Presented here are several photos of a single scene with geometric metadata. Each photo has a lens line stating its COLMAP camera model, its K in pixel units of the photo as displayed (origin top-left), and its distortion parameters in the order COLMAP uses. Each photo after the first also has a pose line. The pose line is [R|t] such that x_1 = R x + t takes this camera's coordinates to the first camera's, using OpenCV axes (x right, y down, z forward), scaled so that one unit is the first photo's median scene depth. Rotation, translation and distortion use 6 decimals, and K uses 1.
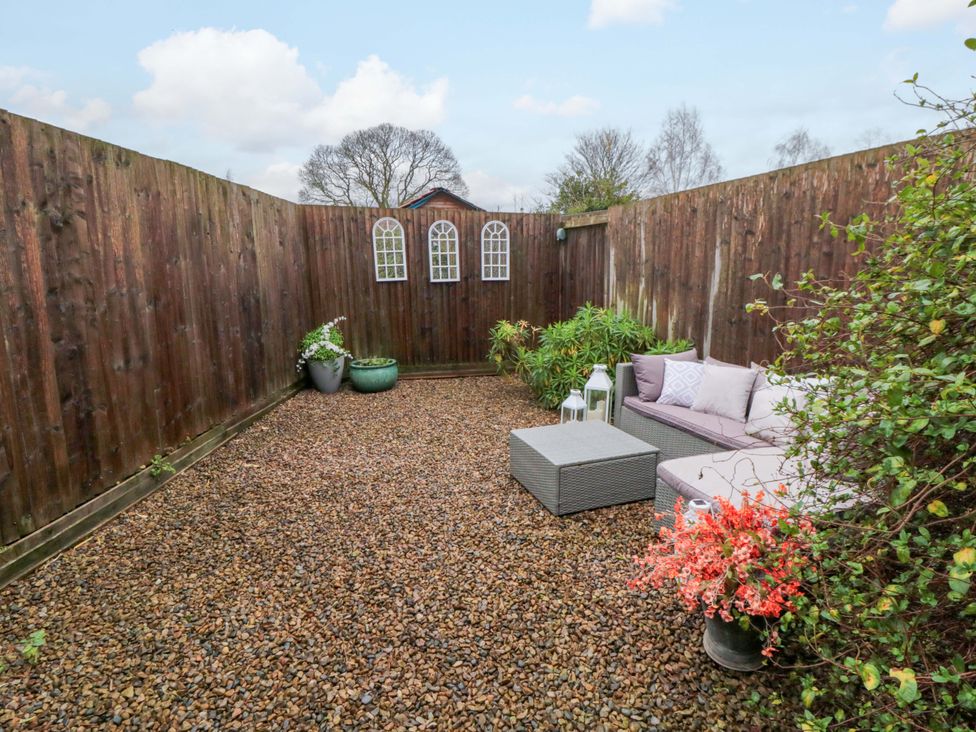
lens RADIAL K [[511.4, 0, 495.2], [0, 511.4, 359.4], [0, 0, 1]] dist [0.002834, -0.012383]
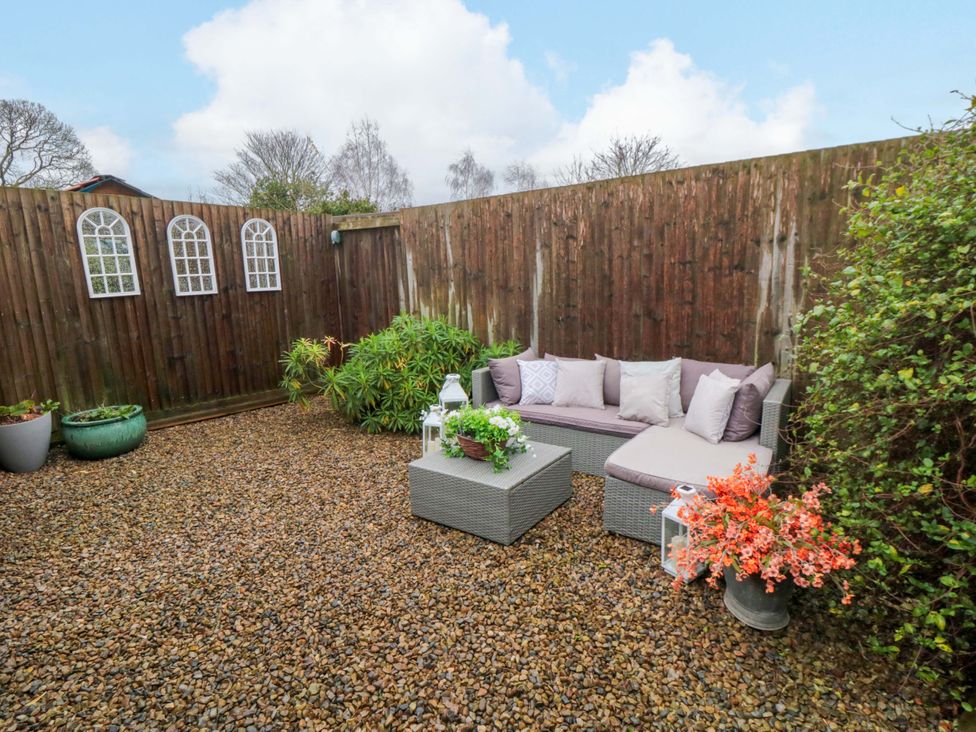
lens RADIAL K [[511.4, 0, 495.2], [0, 511.4, 359.4], [0, 0, 1]] dist [0.002834, -0.012383]
pose [[0.824248, -0.109091, 0.555621, -0.179477], [0.118465, 0.992773, 0.019181, -0.018223], [-0.553698, 0.050012, 0.831214, 0.124655]]
